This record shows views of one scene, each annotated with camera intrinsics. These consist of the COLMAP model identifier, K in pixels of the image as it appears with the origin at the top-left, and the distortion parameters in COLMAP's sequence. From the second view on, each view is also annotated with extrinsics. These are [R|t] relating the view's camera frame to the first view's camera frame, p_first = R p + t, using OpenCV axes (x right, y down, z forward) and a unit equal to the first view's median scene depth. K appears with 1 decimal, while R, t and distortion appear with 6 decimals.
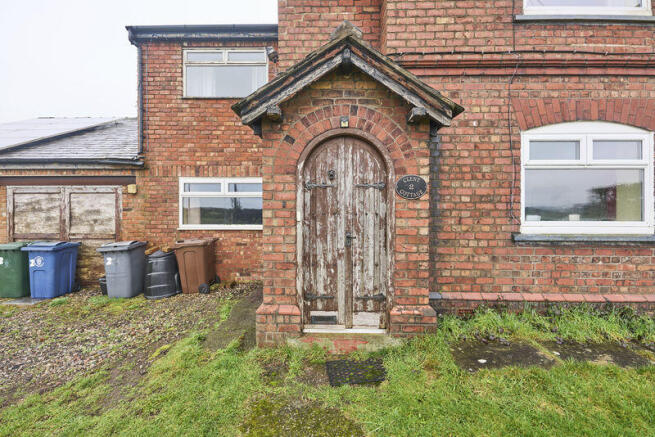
lens RADIAL K [[268.3, 0, 326.3], [0, 268.3, 207.4], [0, 0, 1]] dist [0.000357, -0.001532]
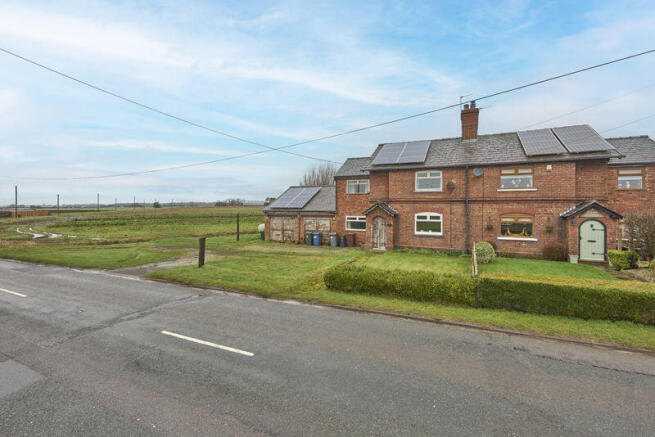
lens RADIAL K [[268.3, 0, 329.7], [0, 268.3, 215.4], [0, 0, 1]] dist [0.000357, -0.001532]
pose [[0.911136, 0.010912, -0.411962, 0.847758], [0.002670, 0.999472, 0.032381, -0.266657], [0.412098, -0.030603, 0.910625, -2.707818]]
